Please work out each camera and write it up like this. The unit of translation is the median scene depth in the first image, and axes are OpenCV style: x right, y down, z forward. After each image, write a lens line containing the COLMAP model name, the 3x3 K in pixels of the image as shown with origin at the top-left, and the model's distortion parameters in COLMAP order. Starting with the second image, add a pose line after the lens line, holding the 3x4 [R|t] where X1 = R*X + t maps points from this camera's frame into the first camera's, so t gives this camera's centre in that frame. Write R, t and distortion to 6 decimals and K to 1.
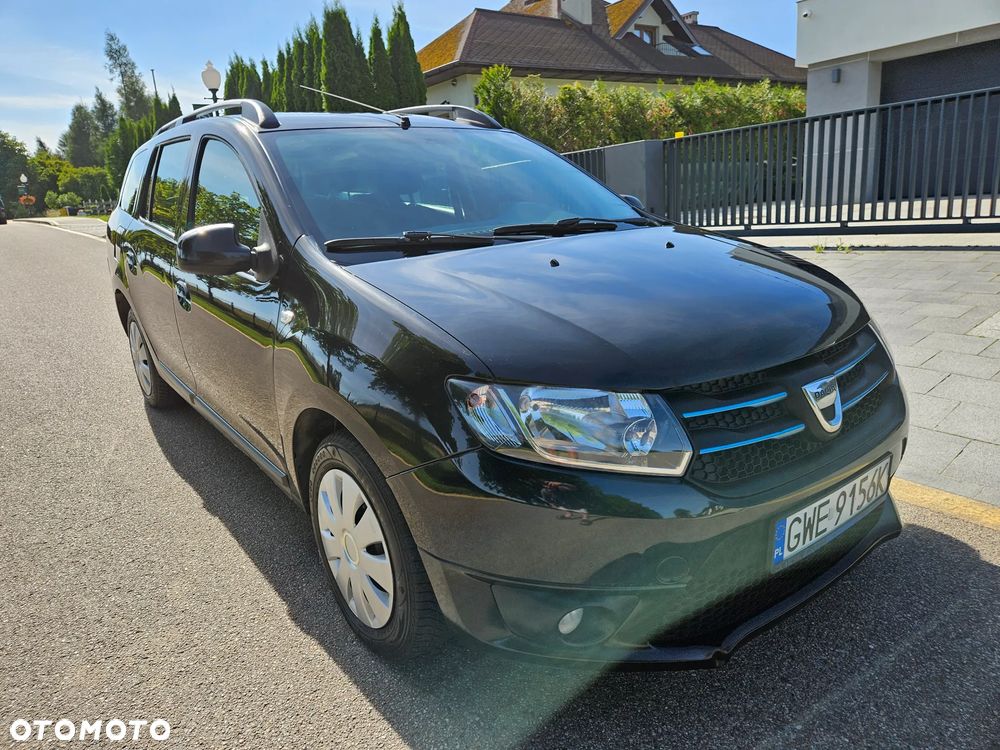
lens RADIAL K [[667.5, 0, 472.2], [0, 667.5, 372.9], [0, 0, 1]] dist [0.068946, -0.054964]
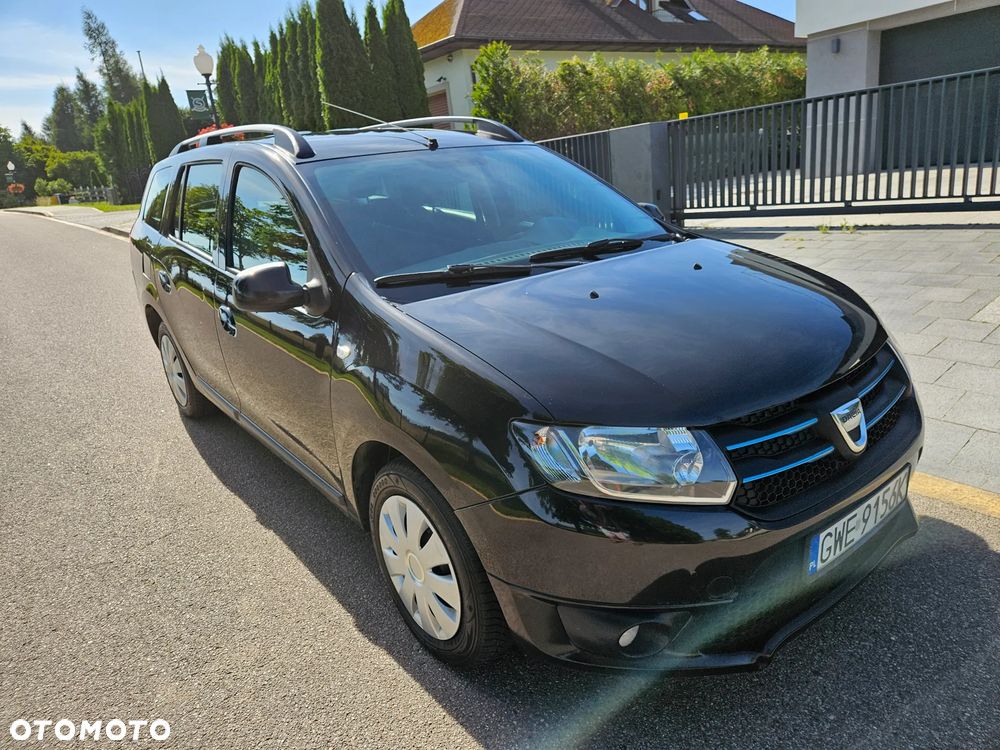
lens RADIAL K [[667.5, 0, 484.7], [0, 667.5, 376.1], [0, 0, 1]] dist [0.068946, -0.054964]
pose [[0.999286, -0.035201, 0.013702, -0.056260], [0.034584, 0.998477, 0.042982, -0.069810], [-0.015194, -0.042478, 0.998982, -0.055551]]
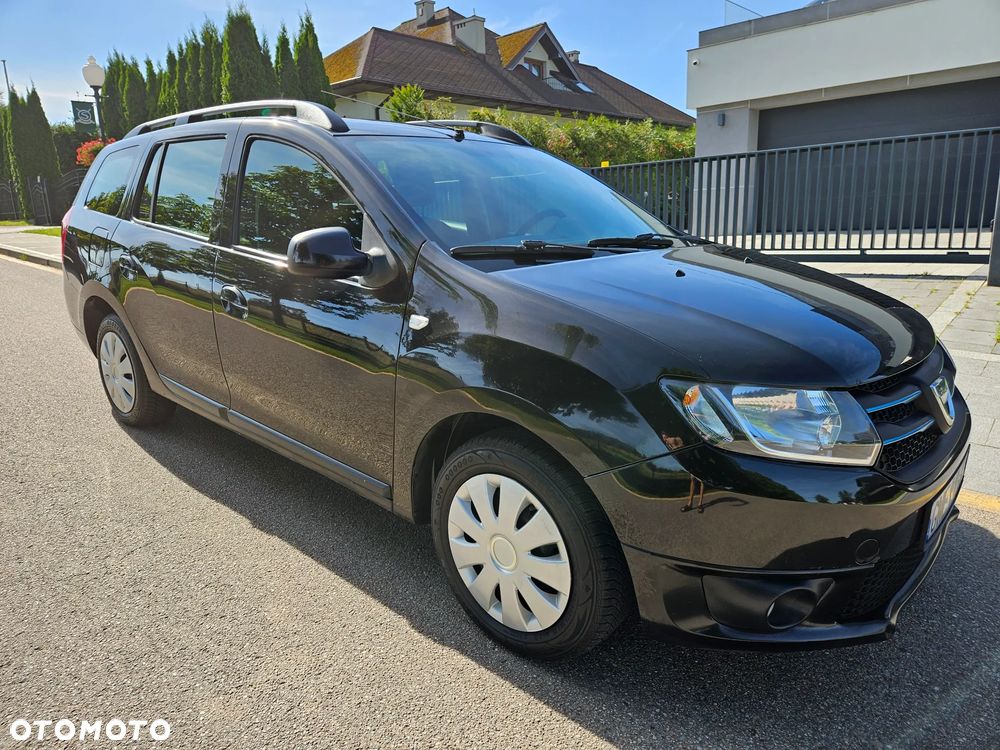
lens RADIAL K [[667.5, 0, 481.4], [0, 667.5, 374.5], [0, 0, 1]] dist [0.068946, -0.054964]
pose [[0.981893, -0.003923, 0.189394, -0.309050], [0.008915, 0.999635, -0.025513, 0.015862], [-0.189225, 0.026740, 0.981570, 0.014924]]
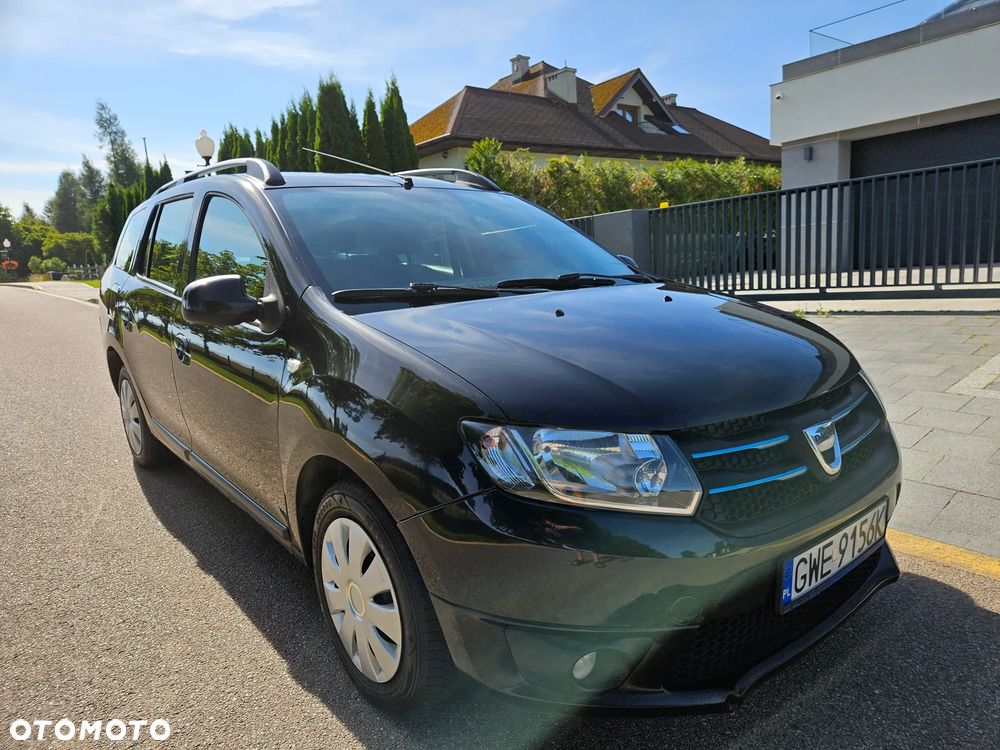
lens RADIAL K [[667.5, 0, 491.2], [0, 667.5, 391.5], [0, 0, 1]] dist [0.068946, -0.054964]
pose [[0.999006, 0.000059, 0.044586, -0.021844], [0.003072, 0.997531, -0.070164, 0.021579], [-0.044480, 0.070231, 0.996539, -0.007452]]
